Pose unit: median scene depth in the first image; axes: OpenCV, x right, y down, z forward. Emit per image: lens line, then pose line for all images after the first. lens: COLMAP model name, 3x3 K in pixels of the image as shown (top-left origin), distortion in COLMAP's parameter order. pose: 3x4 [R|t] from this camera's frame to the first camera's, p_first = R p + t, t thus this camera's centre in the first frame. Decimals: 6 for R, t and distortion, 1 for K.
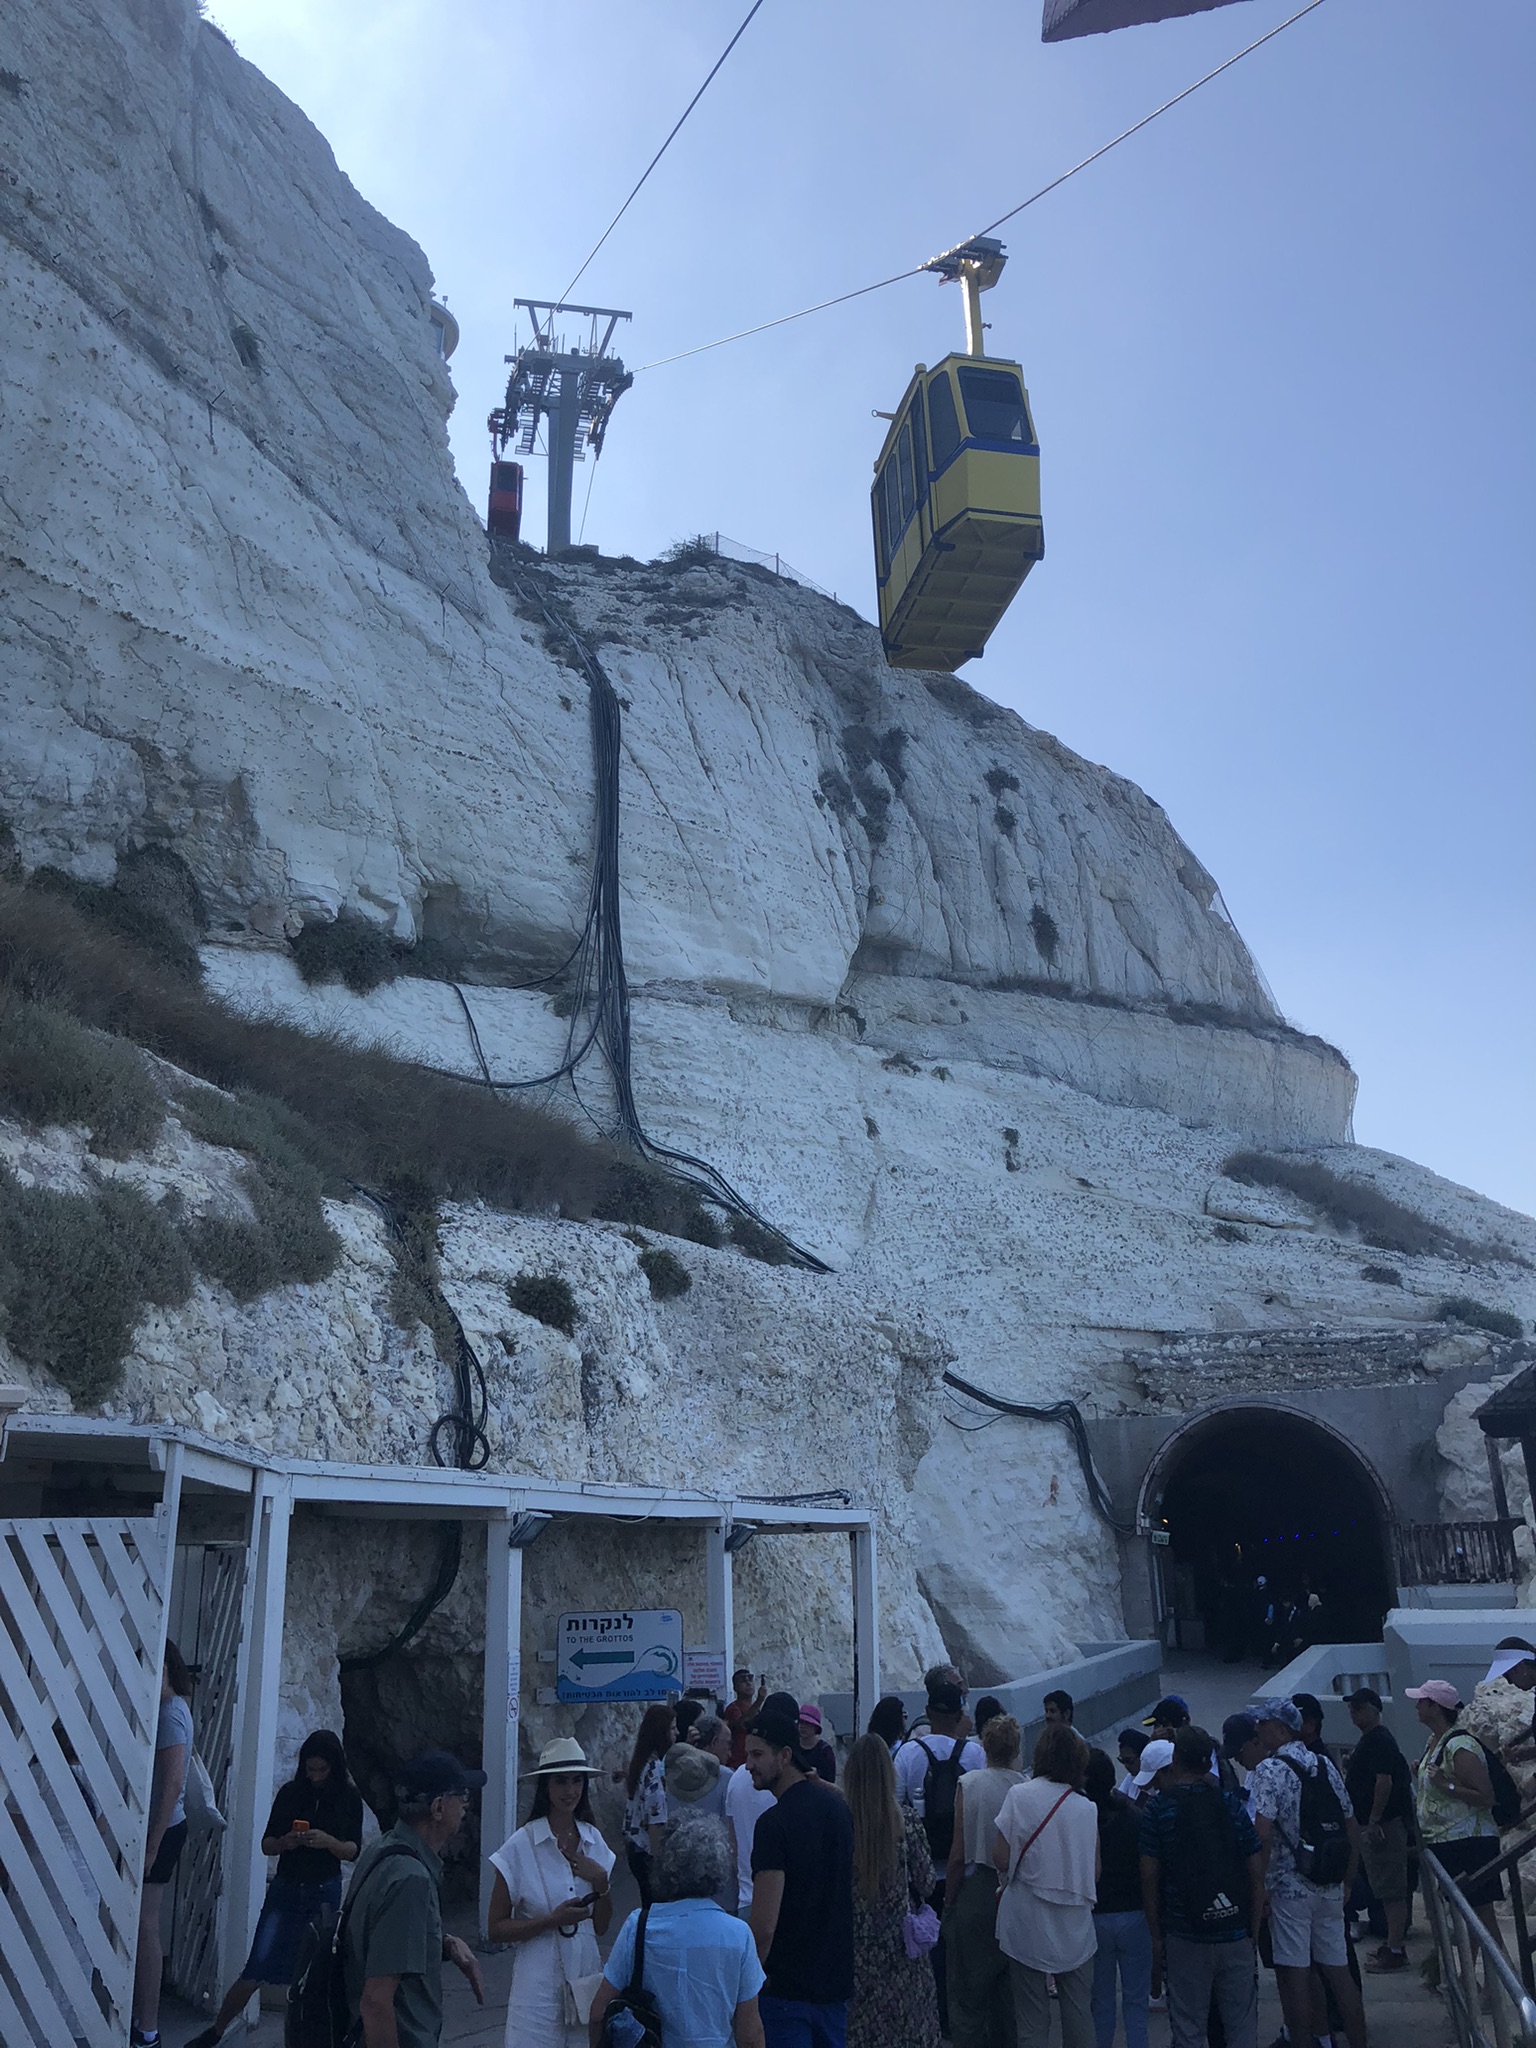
lens RADIAL K [[1658.8, 0, 772.5], [0, 1658.8, 1016.8], [0, 0, 1]] dist [0.055027, -0.001130]
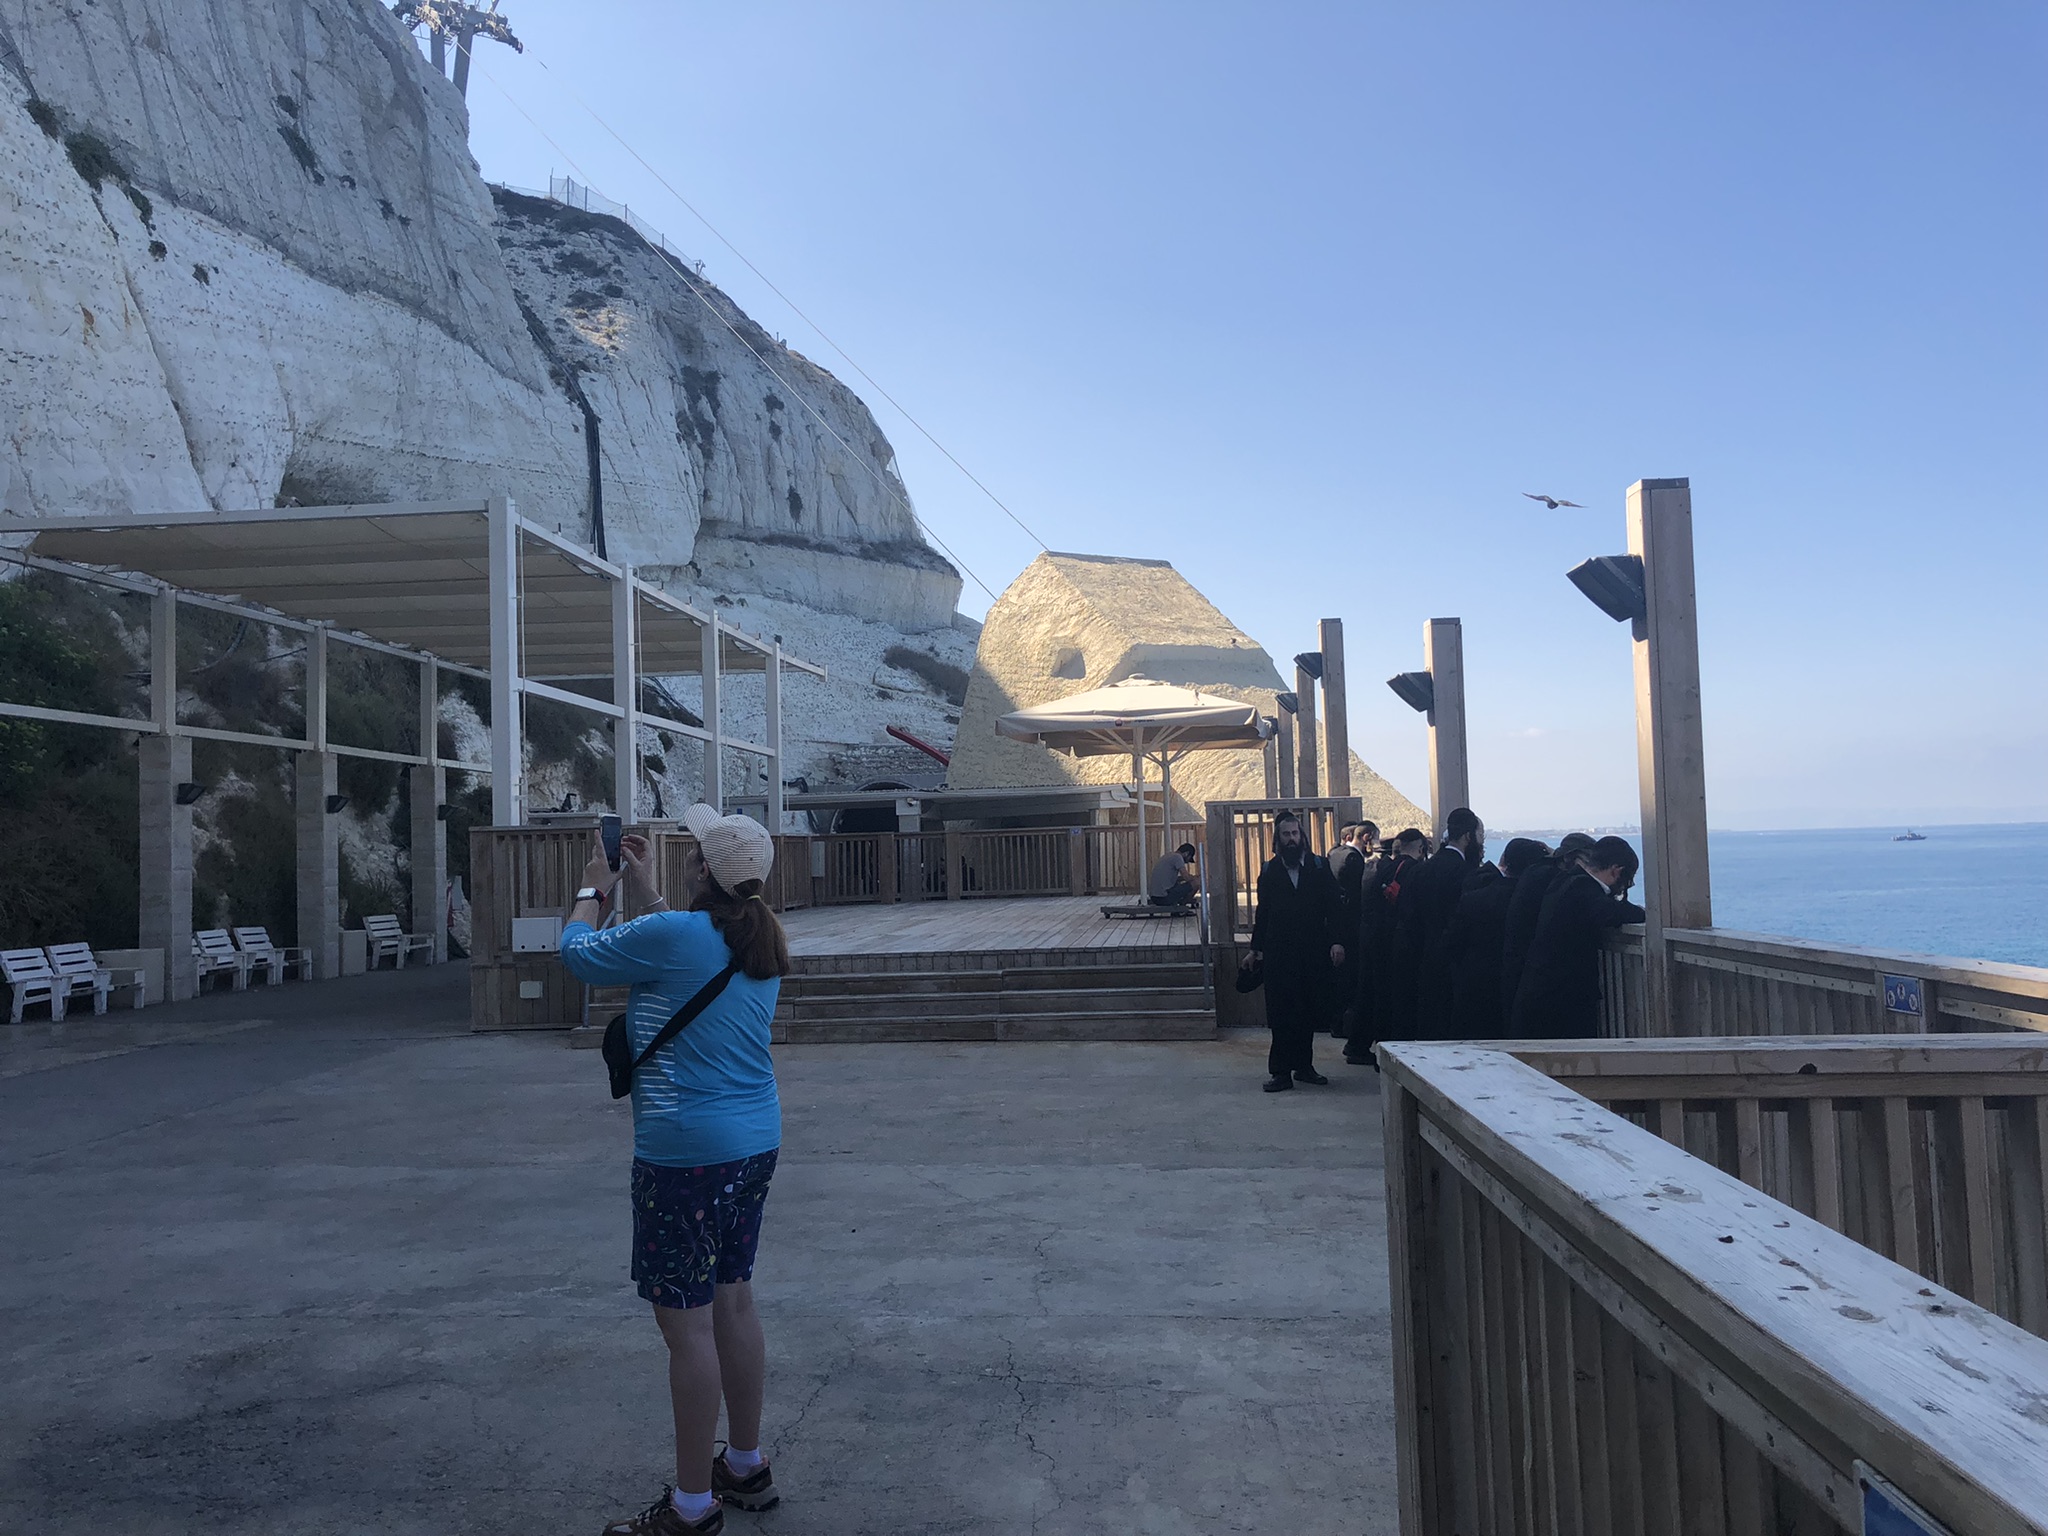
lens RADIAL K [[1658.8, 0, 1026.1], [0, 1658.8, 765.8], [0, 0, 1]] dist [0.055027, -0.001130]
pose [[0.935771, 0.016964, 0.352200, -0.232446], [-0.107288, 0.965182, 0.238566, -0.245955], [-0.335890, -0.261029, 0.905009, -0.768134]]
